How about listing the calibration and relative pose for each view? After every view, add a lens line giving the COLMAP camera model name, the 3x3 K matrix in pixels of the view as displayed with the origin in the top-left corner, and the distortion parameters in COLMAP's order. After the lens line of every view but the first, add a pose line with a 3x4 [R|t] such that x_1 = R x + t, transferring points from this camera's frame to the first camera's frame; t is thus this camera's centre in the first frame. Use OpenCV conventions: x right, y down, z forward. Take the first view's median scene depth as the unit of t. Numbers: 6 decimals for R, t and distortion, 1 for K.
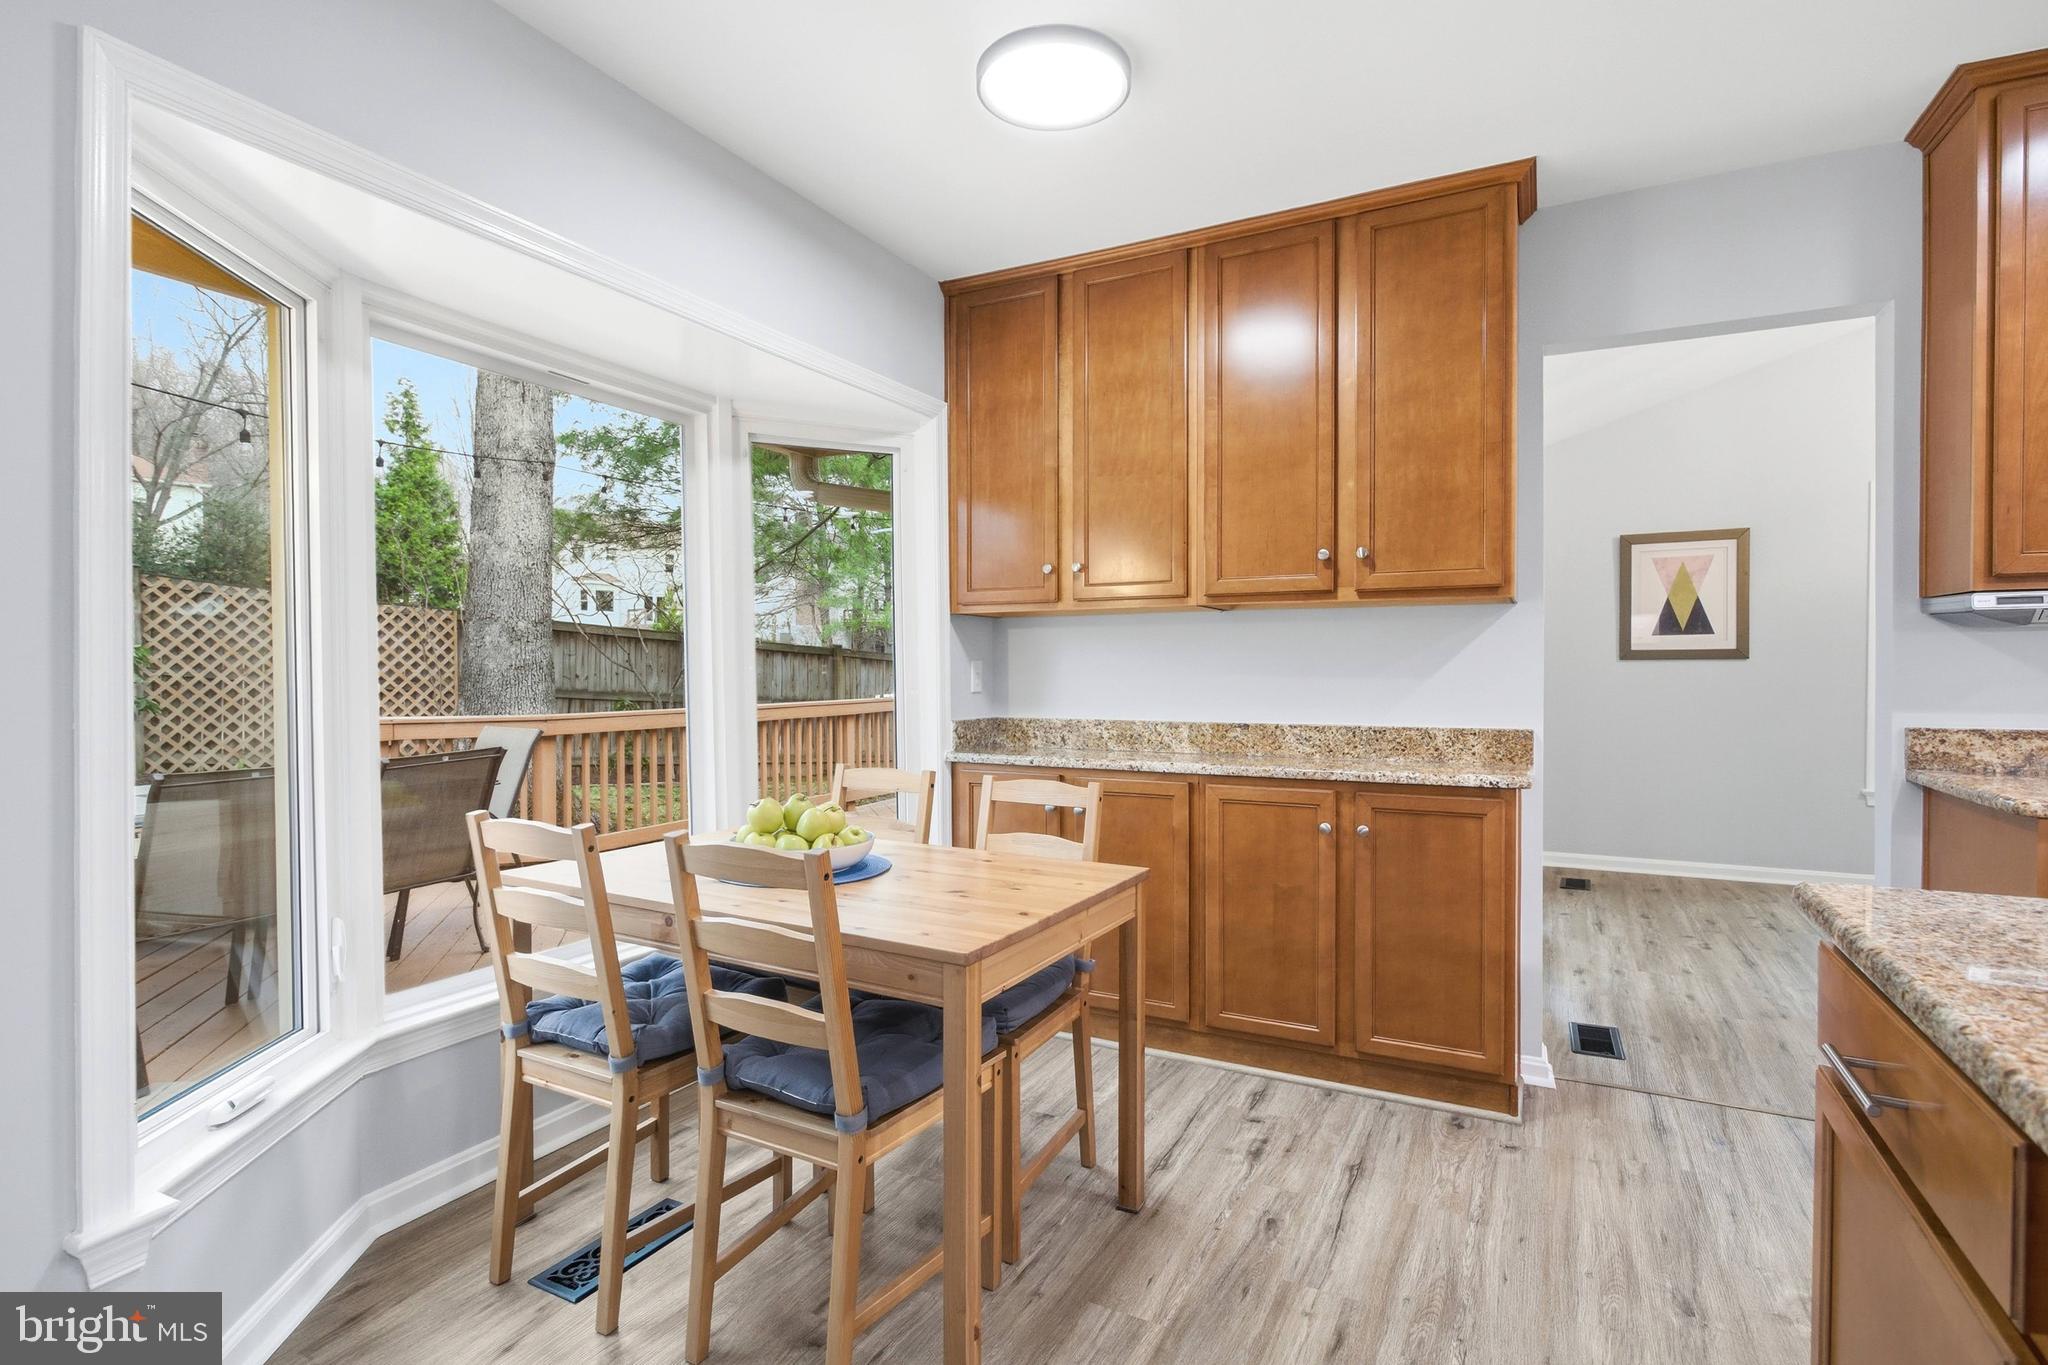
lens RADIAL K [[1000.4, 0, 1036.9], [0, 1000.4, 674.1], [0, 0, 1]] dist [0.000319, -0.000011]
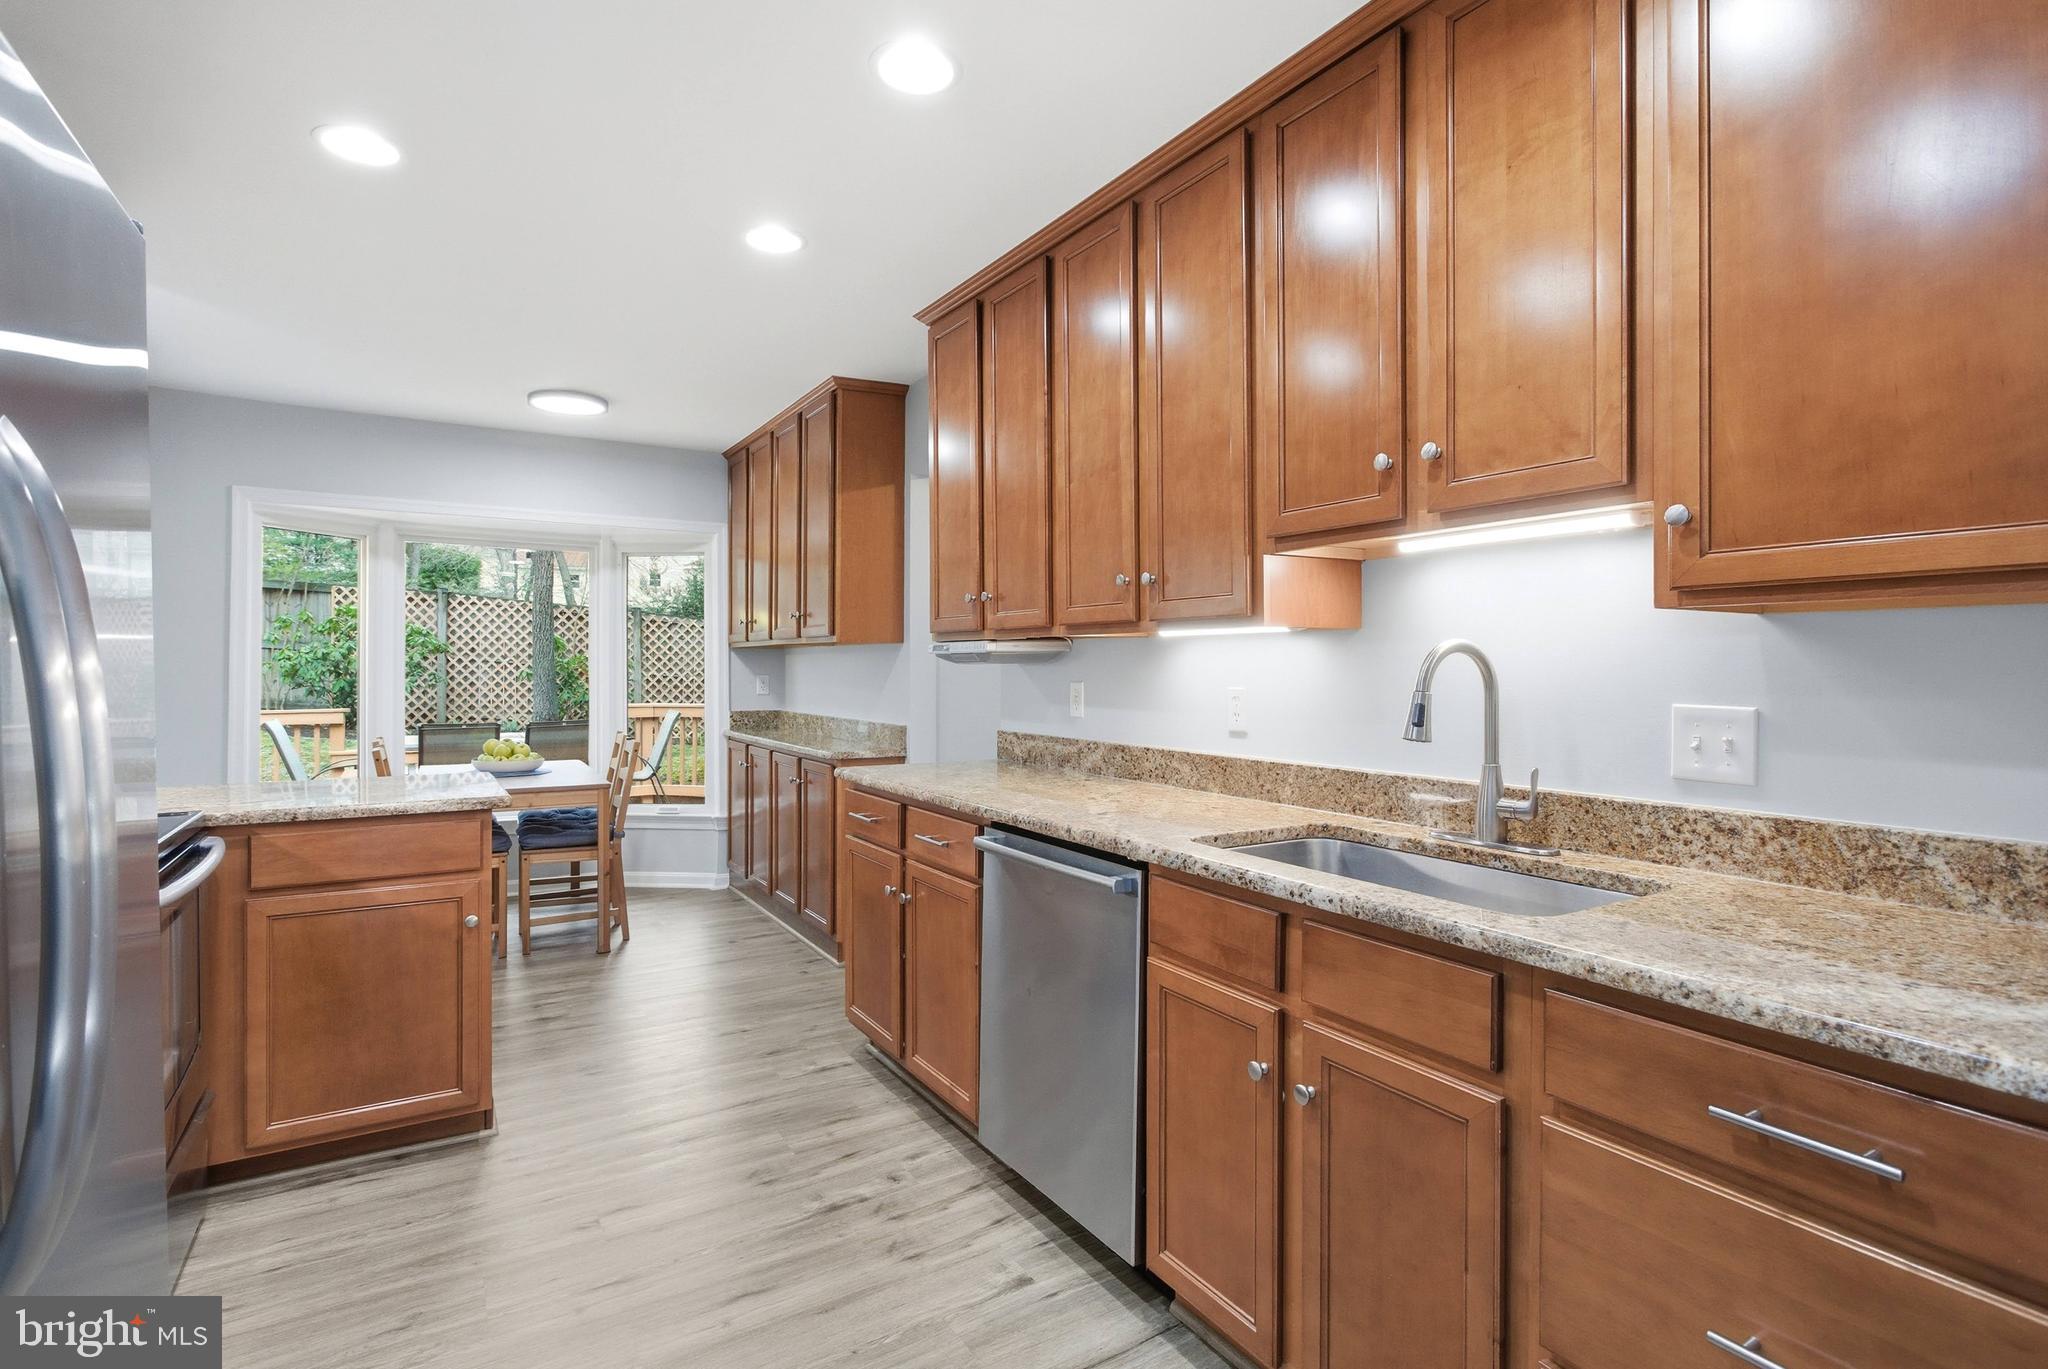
lens RADIAL K [[1014.6, 0, 1027.8], [0, 1014.6, 665.8], [0, 0, 1]] dist [-0.000753, -0.000108]
pose [[0.851778, 0.006572, -0.523862, 1.188973], [-0.012066, 0.999902, -0.007075, -0.022488], [0.523764, 0.012347, 0.851774, -0.183570]]
